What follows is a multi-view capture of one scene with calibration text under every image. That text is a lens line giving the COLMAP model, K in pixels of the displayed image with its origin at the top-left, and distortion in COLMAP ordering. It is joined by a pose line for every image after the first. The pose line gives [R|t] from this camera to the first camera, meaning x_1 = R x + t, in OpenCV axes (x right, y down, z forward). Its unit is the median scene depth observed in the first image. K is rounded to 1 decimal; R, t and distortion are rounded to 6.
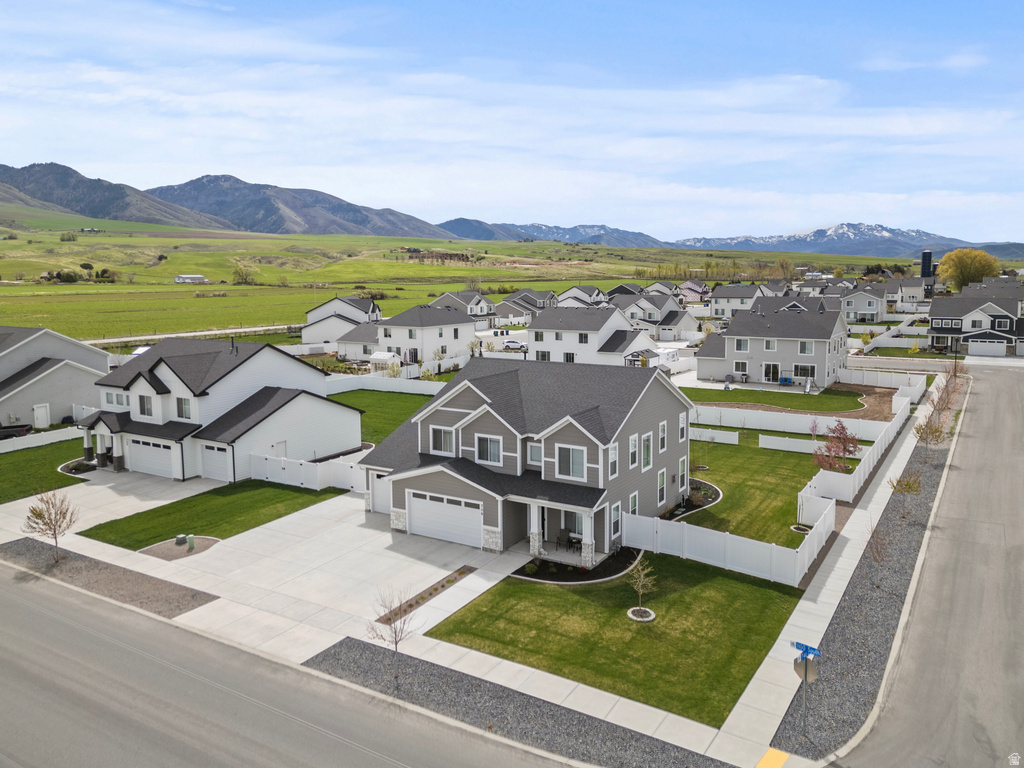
lens RADIAL K [[769.8, 0, 530.7], [0, 769.8, 343.5], [0, 0, 1]] dist [0.037069, -0.003041]
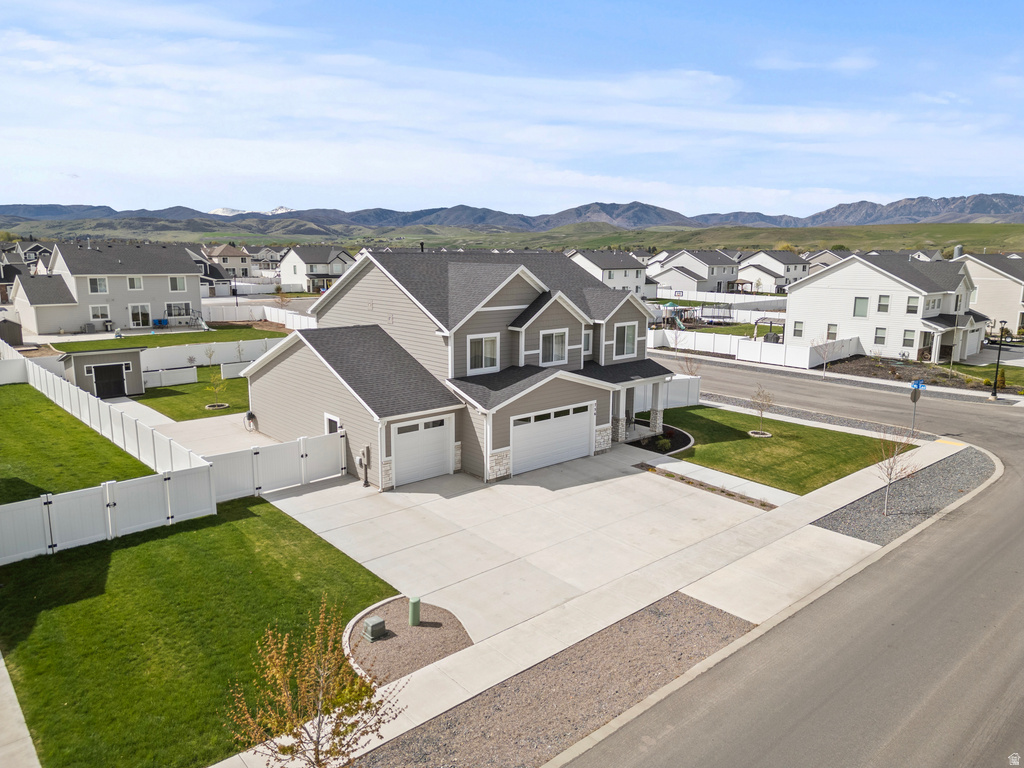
lens RADIAL K [[726.6, 0, 512.0], [0, 726.6, 384.0], [0, 0, 1]] dist [0.079793, -0.069595]
pose [[0.289842, -0.162771, 0.943132, -0.873178], [0.079199, 0.986131, 0.145853, 0.061227], [-0.953792, 0.032421, 0.298713, 0.856637]]
